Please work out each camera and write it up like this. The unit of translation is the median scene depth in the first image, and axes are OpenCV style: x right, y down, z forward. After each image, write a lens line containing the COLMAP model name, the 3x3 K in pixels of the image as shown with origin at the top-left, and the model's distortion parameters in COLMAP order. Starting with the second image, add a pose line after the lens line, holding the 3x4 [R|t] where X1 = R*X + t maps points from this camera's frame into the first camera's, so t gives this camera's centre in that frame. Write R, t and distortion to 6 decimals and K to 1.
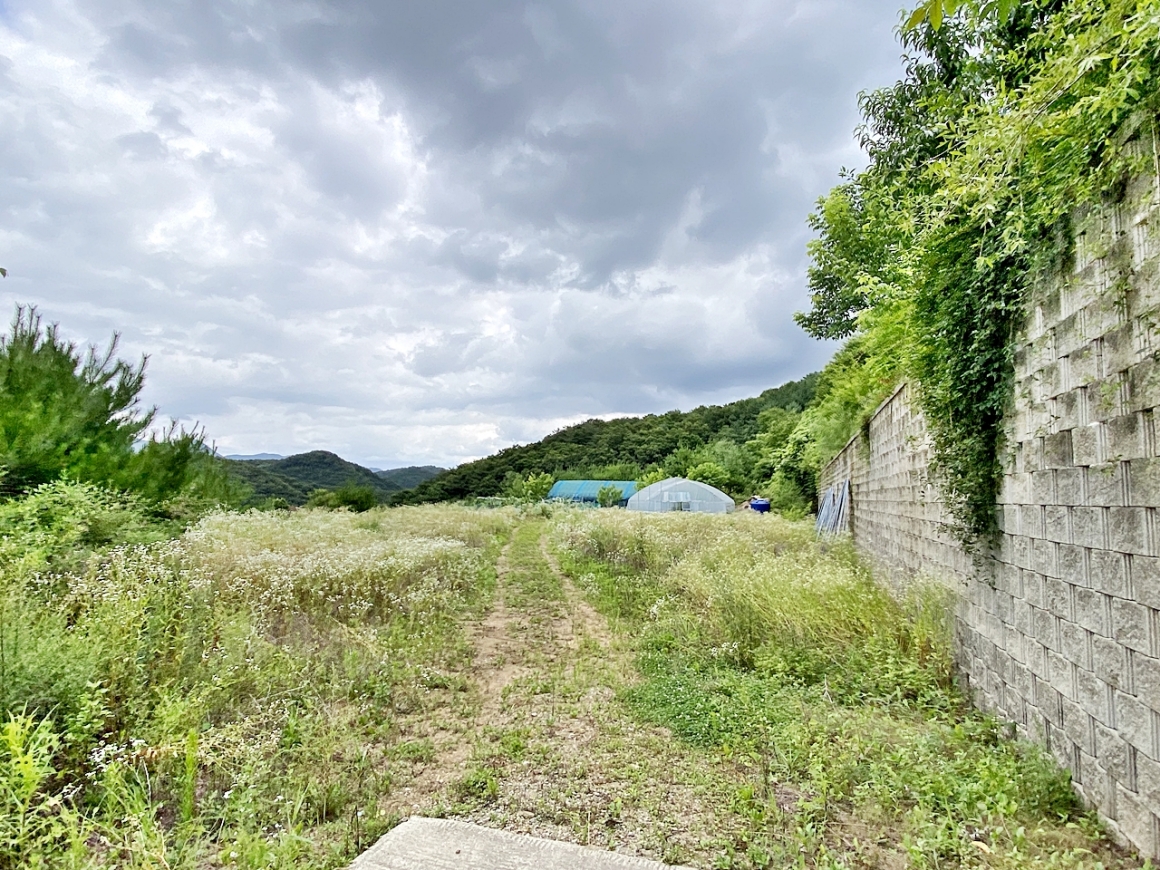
lens RADIAL K [[631.6, 0, 583.1], [0, 631.6, 443.7], [0, 0, 1]] dist [0.036993, -0.032643]
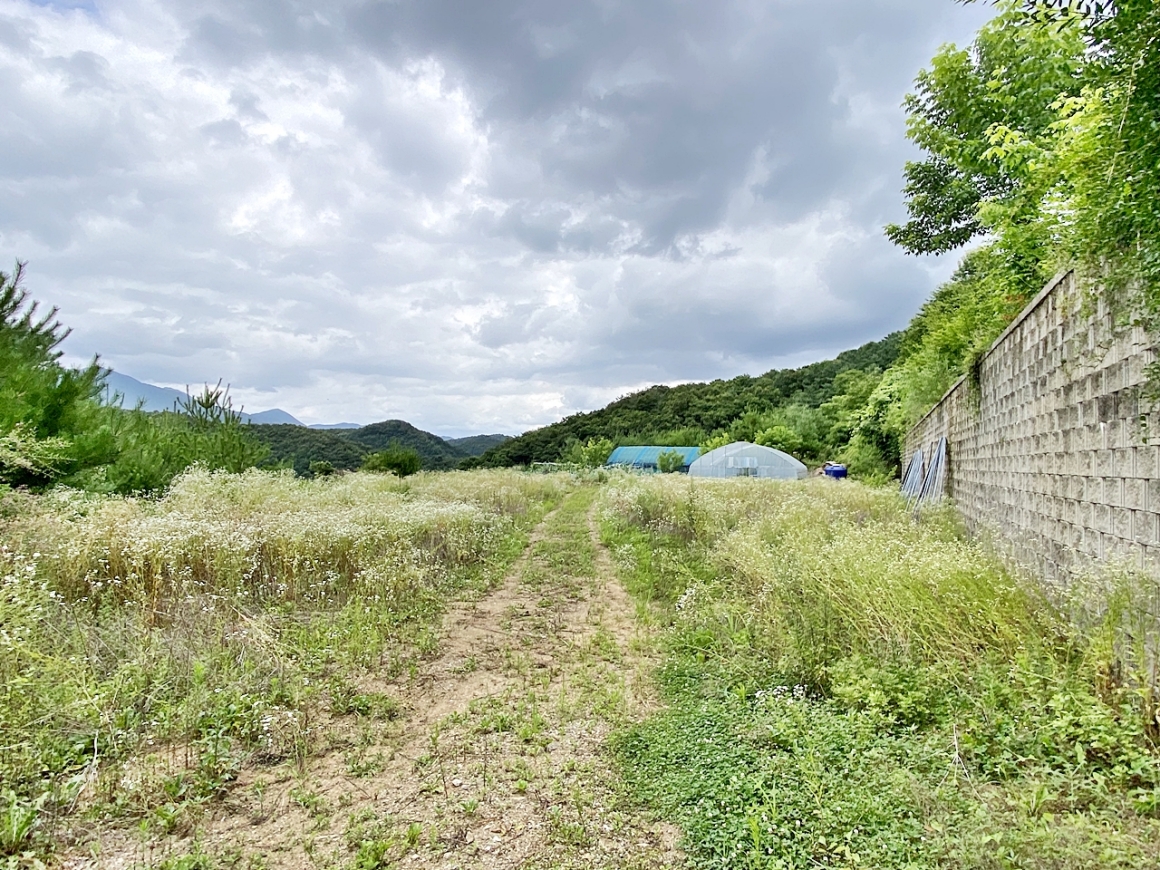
lens RADIAL K [[631.6, 0, 564.9], [0, 631.6, 403.5], [0, 0, 1]] dist [0.036993, -0.032643]
pose [[0.991421, -0.012531, -0.130105, 0.053516], [0.010918, 0.999855, -0.013106, 0.034459], [0.130251, 0.011573, 0.991414, 0.192035]]
